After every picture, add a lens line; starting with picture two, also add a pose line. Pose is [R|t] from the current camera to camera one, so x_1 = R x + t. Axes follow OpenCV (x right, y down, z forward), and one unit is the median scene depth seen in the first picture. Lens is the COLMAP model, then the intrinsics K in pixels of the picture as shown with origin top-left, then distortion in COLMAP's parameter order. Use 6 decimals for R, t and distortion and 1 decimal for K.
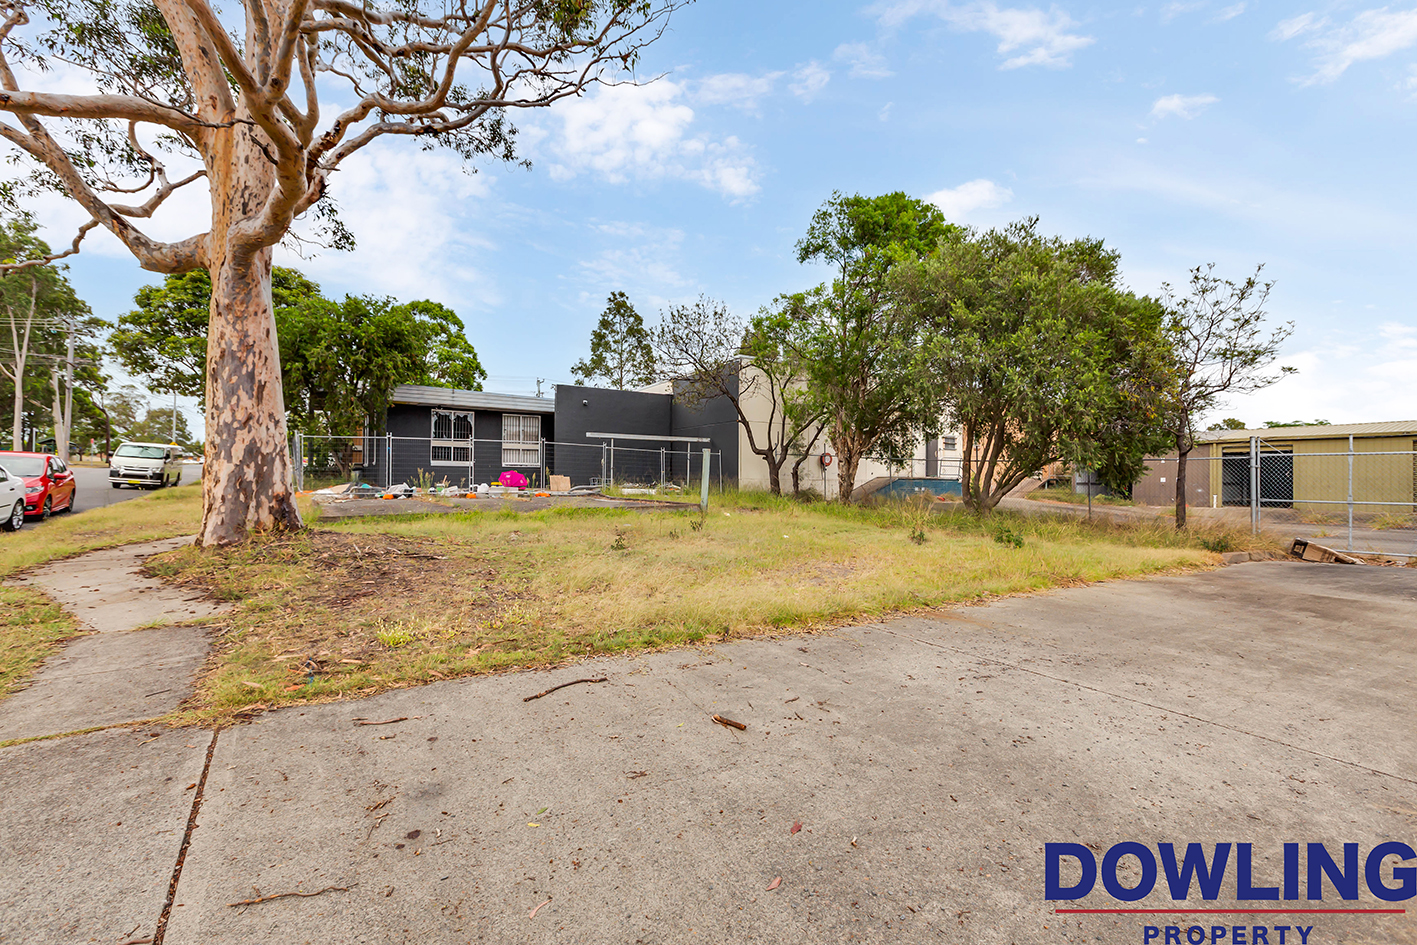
lens RADIAL K [[641.3, 0, 708.5], [0, 641.3, 472.5], [0, 0, 1]] dist [0.000577, 0.000000]
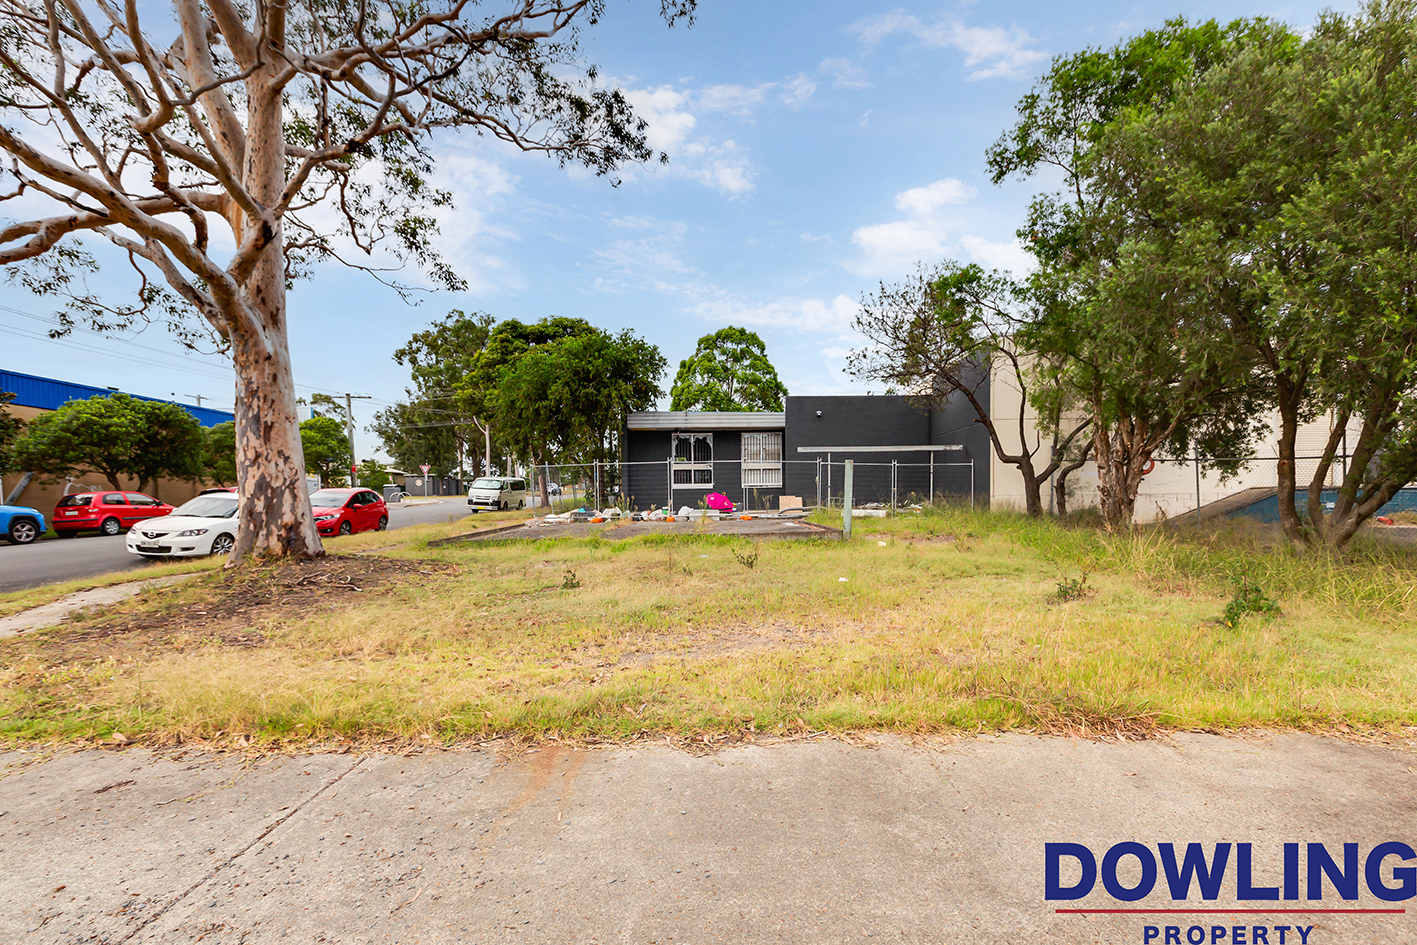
lens RADIAL K [[657.8, 0, 707.5], [0, 657.8, 519.5], [0, 0, 1]] dist [0.002916, 0.000419]
pose [[0.836317, -0.001045, -0.548245, 0.273978], [0.024845, 0.999043, 0.035995, 0.001916], [0.547682, -0.043724, 0.835543, 0.219602]]
